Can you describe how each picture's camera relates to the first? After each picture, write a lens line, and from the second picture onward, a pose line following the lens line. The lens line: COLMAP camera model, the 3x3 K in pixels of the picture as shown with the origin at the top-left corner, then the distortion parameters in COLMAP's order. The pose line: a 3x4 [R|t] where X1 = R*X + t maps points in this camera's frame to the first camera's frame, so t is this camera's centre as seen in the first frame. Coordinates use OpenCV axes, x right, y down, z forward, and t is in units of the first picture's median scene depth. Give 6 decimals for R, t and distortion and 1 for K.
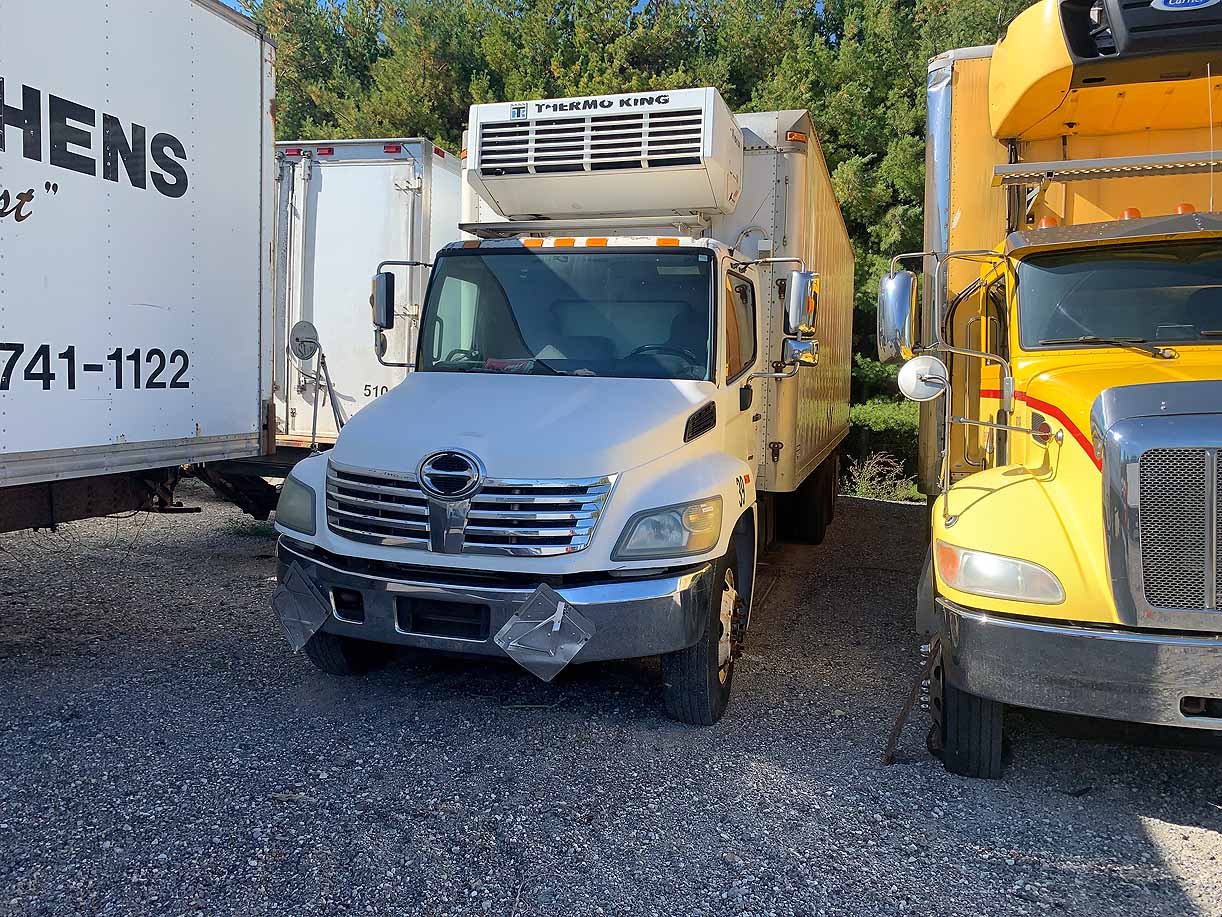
lens RADIAL K [[977.7, 0, 611.0], [0, 977.7, 458.5], [0, 0, 1]] dist [0.040832, -0.091054]
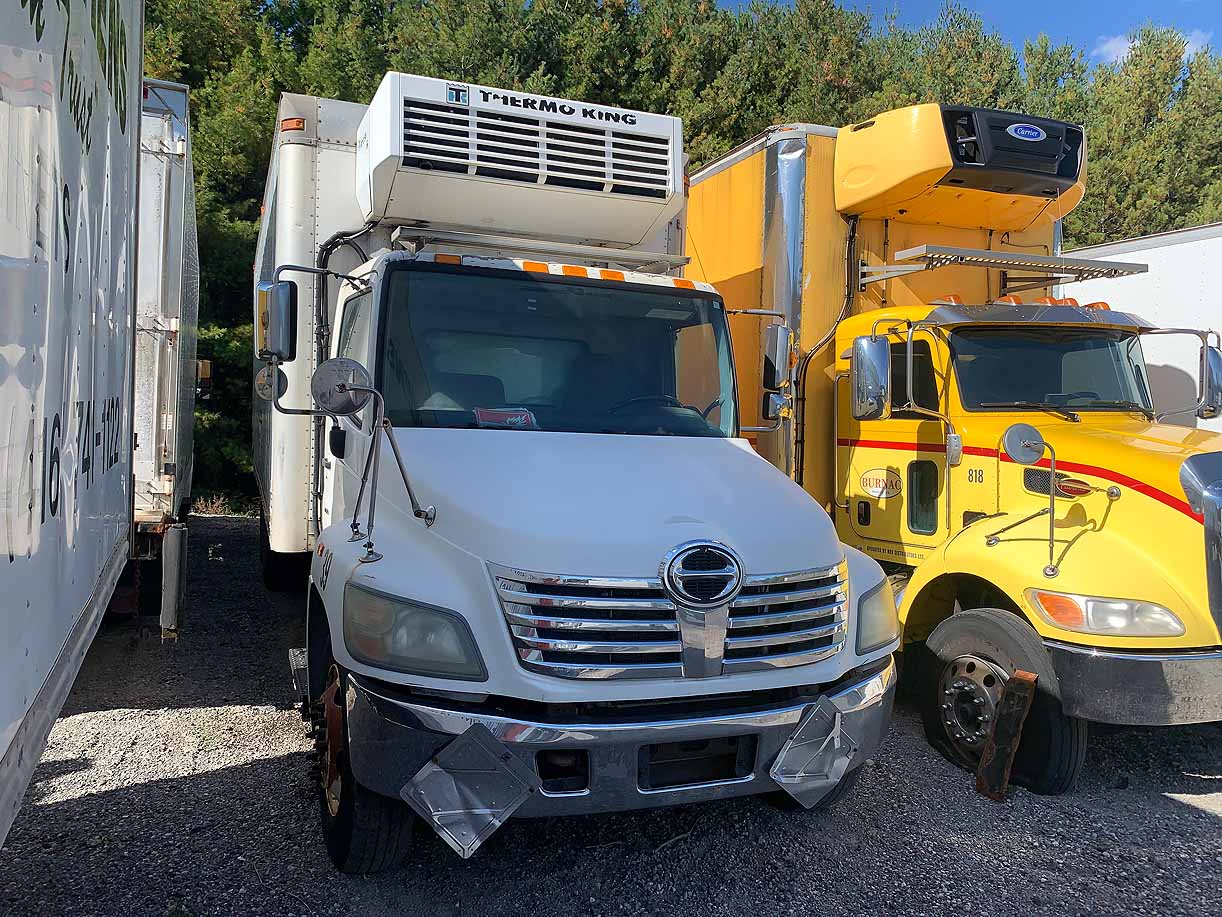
lens RADIAL K [[966.0, 0, 611.0], [0, 966.0, 458.5], [0, 0, 1]] dist [0.039006, -0.089585]
pose [[0.762600, -0.026367, 0.646333, -0.532595], [0.032256, 0.999476, 0.002716, -0.060094], [-0.646066, 0.018777, 0.763051, 0.340897]]
